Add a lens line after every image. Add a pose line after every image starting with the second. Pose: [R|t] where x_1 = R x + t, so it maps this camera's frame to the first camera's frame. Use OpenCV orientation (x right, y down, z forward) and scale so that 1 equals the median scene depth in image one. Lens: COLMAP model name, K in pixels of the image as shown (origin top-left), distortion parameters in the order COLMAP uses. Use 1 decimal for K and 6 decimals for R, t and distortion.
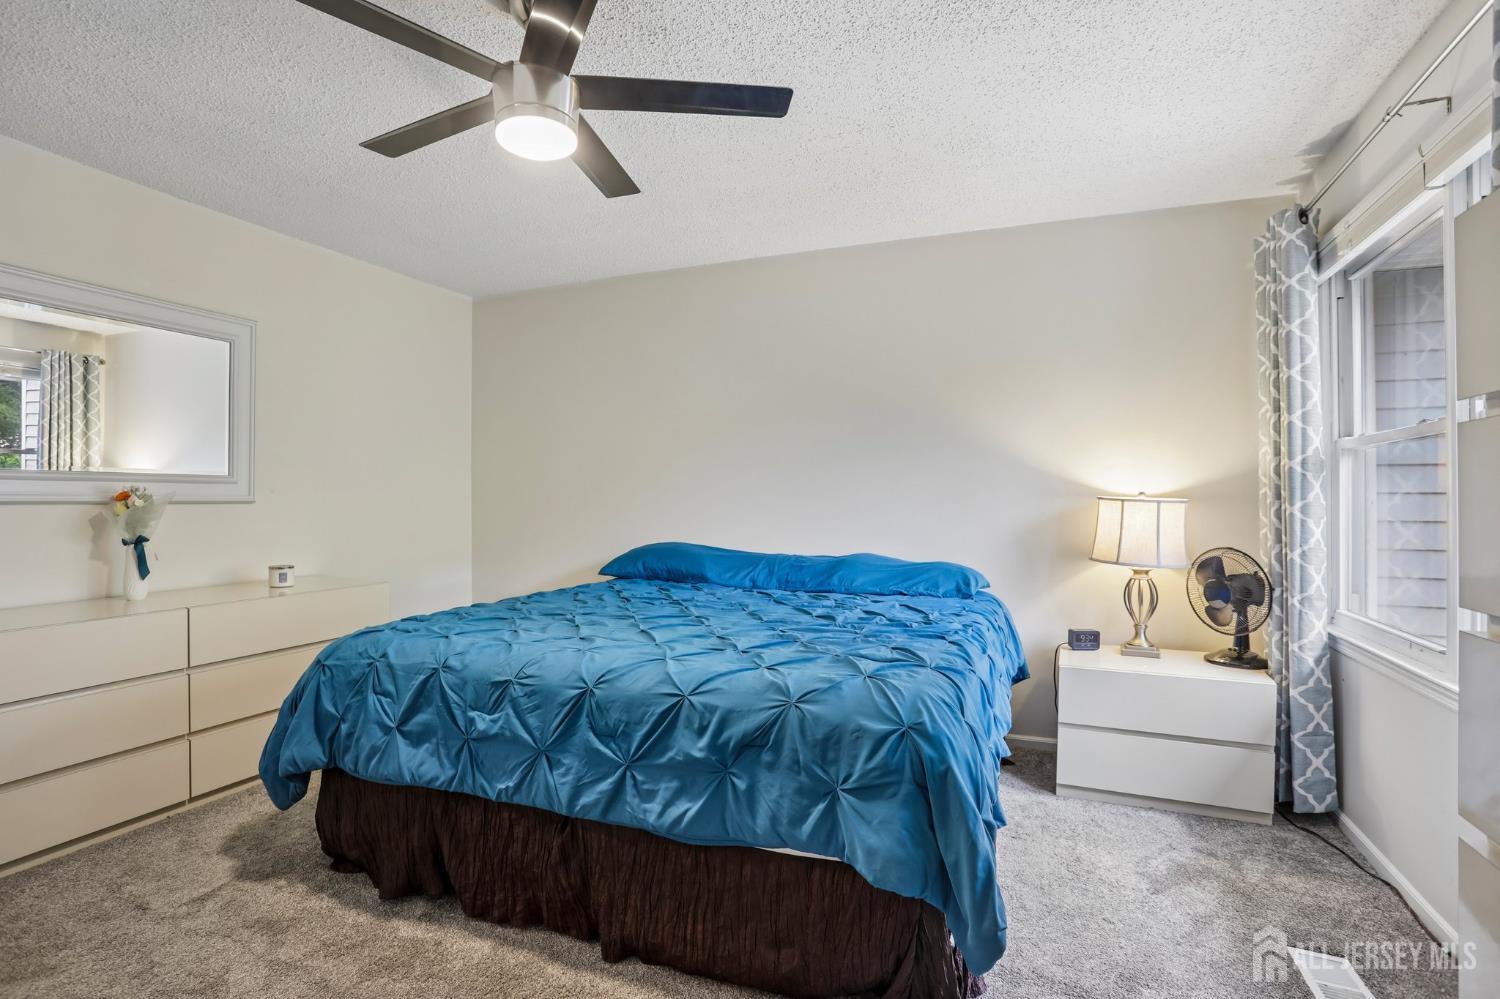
lens RADIAL K [[721.8, 0, 744.3], [0, 721.8, 504.5], [0, 0, 1]] dist [-0.061168, 0.001019]
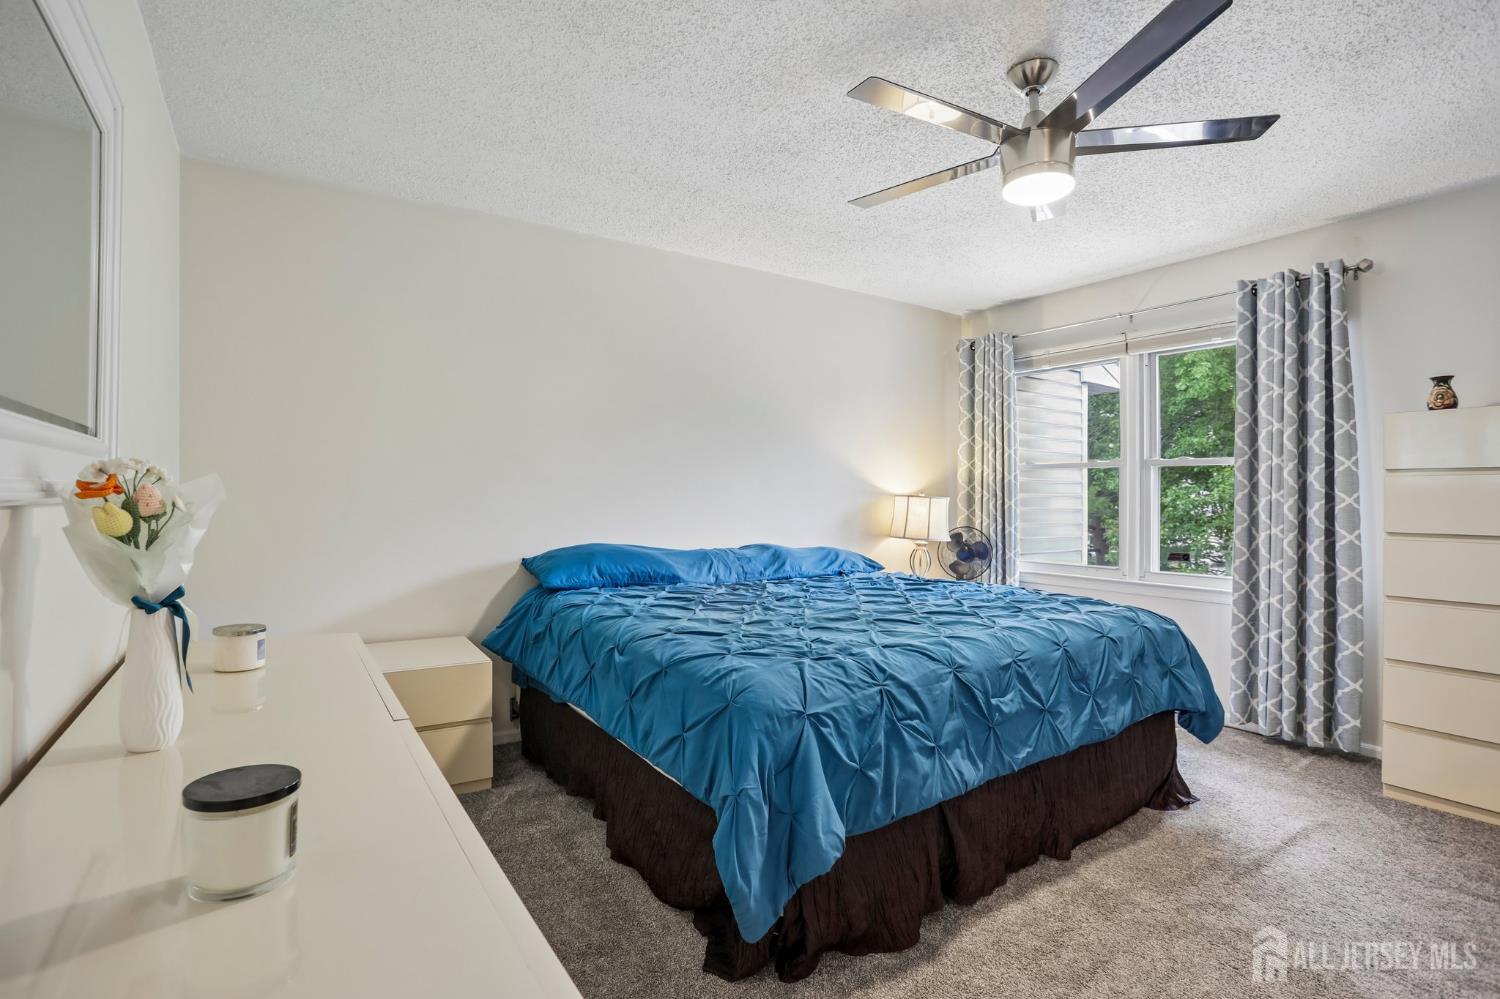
lens RADIAL K [[721.8, 0, 744.3], [0, 721.8, 504.5], [0, 0, 1]] dist [-0.061168, 0.001019]
pose [[0.558161, -0.007927, 0.829695, -1.427052], [0.000546, 0.999958, 0.009187, -0.007021], [-0.829733, -0.004675, 0.558141, 0.702740]]
